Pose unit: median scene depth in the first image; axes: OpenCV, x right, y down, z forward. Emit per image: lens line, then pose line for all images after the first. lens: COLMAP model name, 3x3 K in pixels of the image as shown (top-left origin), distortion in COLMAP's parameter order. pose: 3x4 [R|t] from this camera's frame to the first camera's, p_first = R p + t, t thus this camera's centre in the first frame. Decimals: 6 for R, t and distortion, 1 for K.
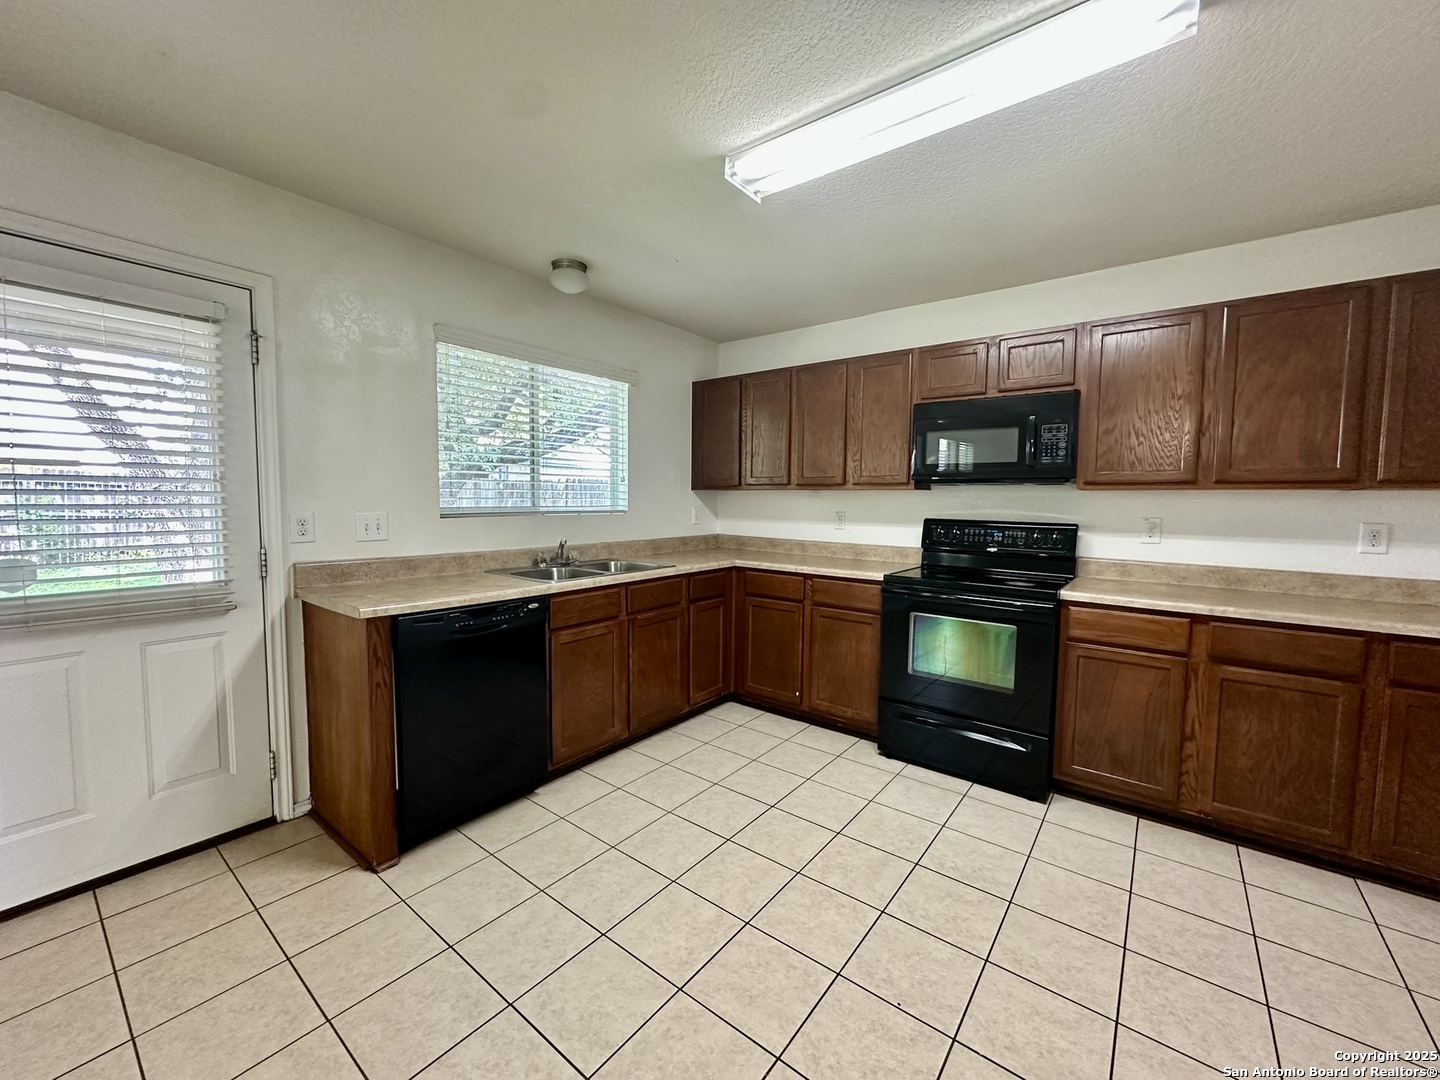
lens RADIAL K [[575.3, 0, 721.5], [0, 575.3, 535.3], [0, 0, 1]] dist [-0.003099, 0.000425]
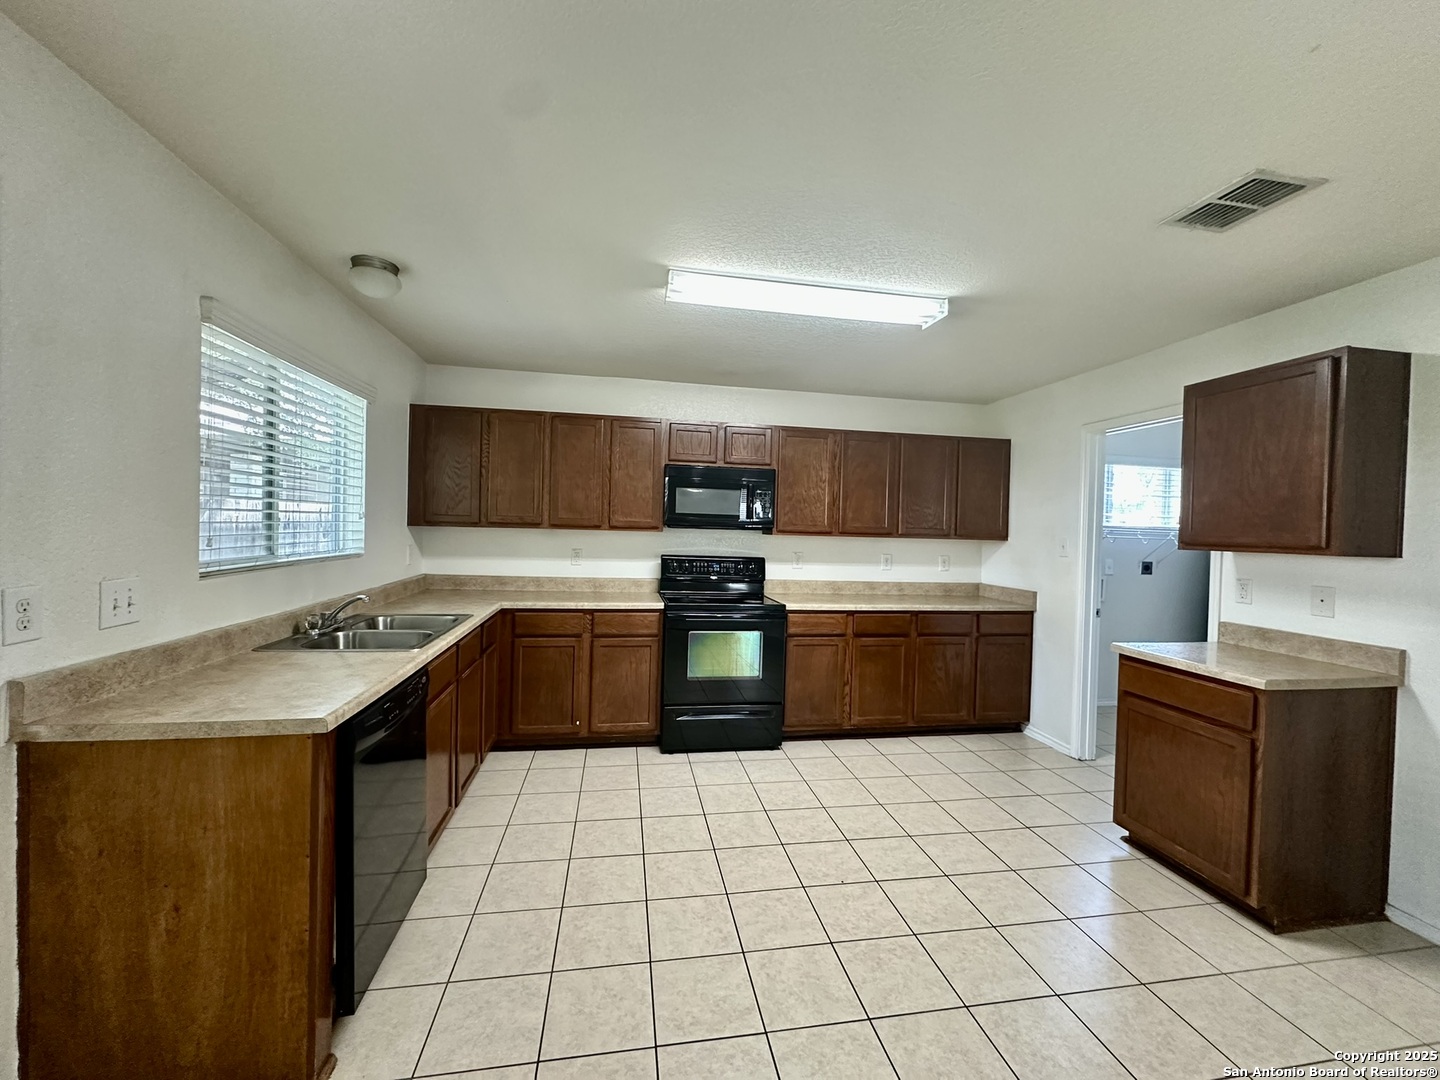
lens RADIAL K [[575.3, 0, 721.5], [0, 575.3, 535.3], [0, 0, 1]] dist [-0.003099, 0.000425]
pose [[0.669438, -0.002952, 0.742862, -0.531332], [0.026145, 0.999466, -0.019589, -0.048555], [-0.742407, 0.032536, 0.669158, 0.086608]]
